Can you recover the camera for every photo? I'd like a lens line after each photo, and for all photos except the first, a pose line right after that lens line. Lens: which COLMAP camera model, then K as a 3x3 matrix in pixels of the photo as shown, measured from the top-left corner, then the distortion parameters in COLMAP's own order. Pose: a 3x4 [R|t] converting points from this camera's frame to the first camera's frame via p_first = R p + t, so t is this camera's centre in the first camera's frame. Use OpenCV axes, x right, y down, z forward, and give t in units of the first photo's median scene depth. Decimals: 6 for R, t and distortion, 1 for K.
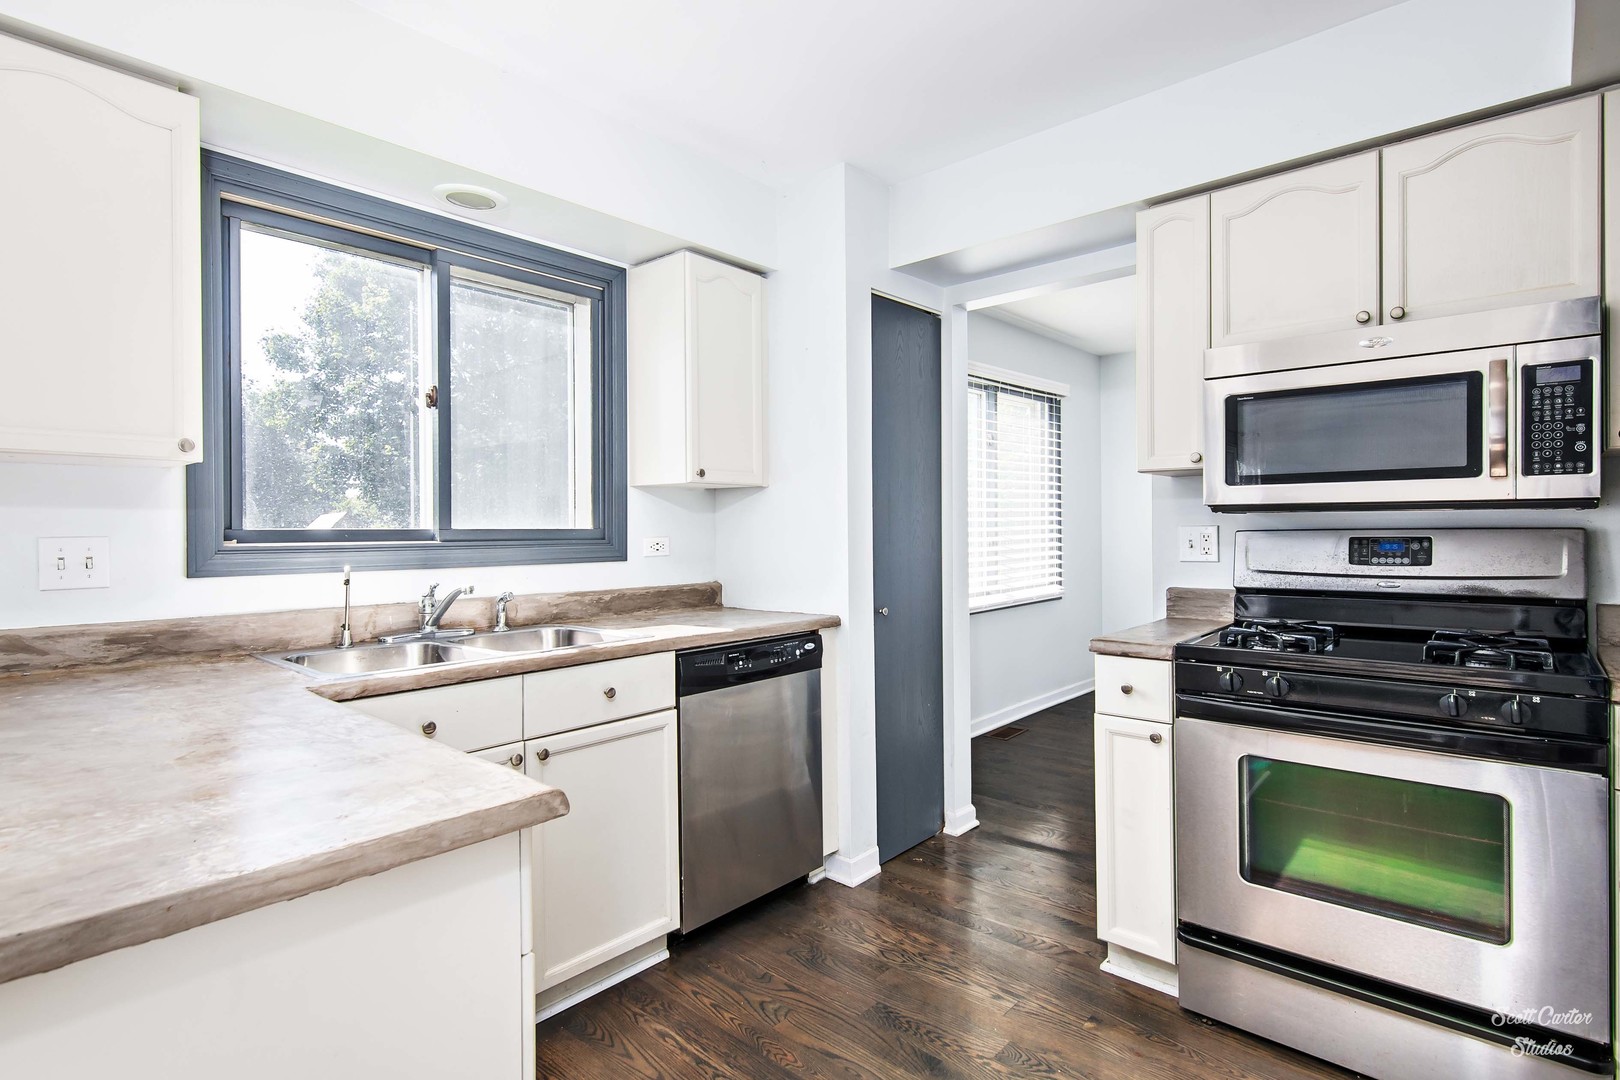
lens RADIAL K [[828.6, 0, 811.8], [0, 828.6, 526.4], [0, 0, 1]] dist [0.002248, 0.000269]
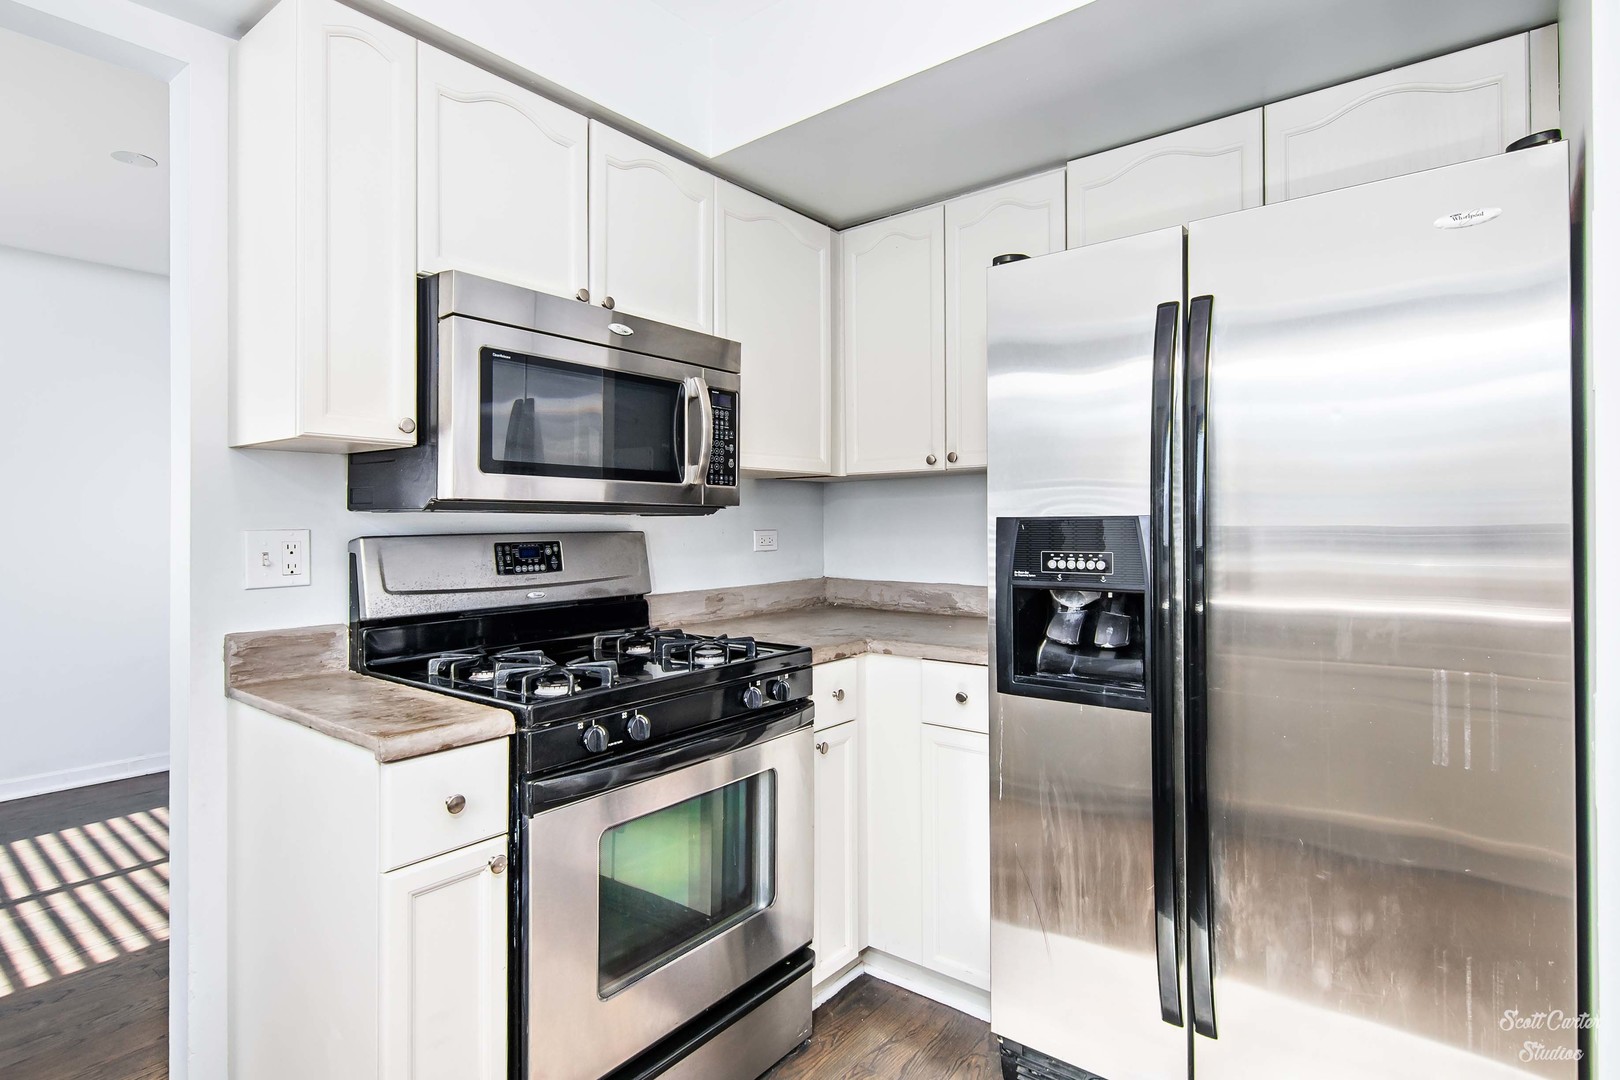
lens RADIAL K [[828.6, 0, 811.8], [0, 828.6, 526.4], [0, 0, 1]] dist [0.002248, 0.000269]
pose [[-0.073495, 0.005998, 0.997278, -0.225944], [0.005104, 0.999971, -0.005638, 0.002484], [-0.997283, 0.004676, -0.073523, 0.767591]]
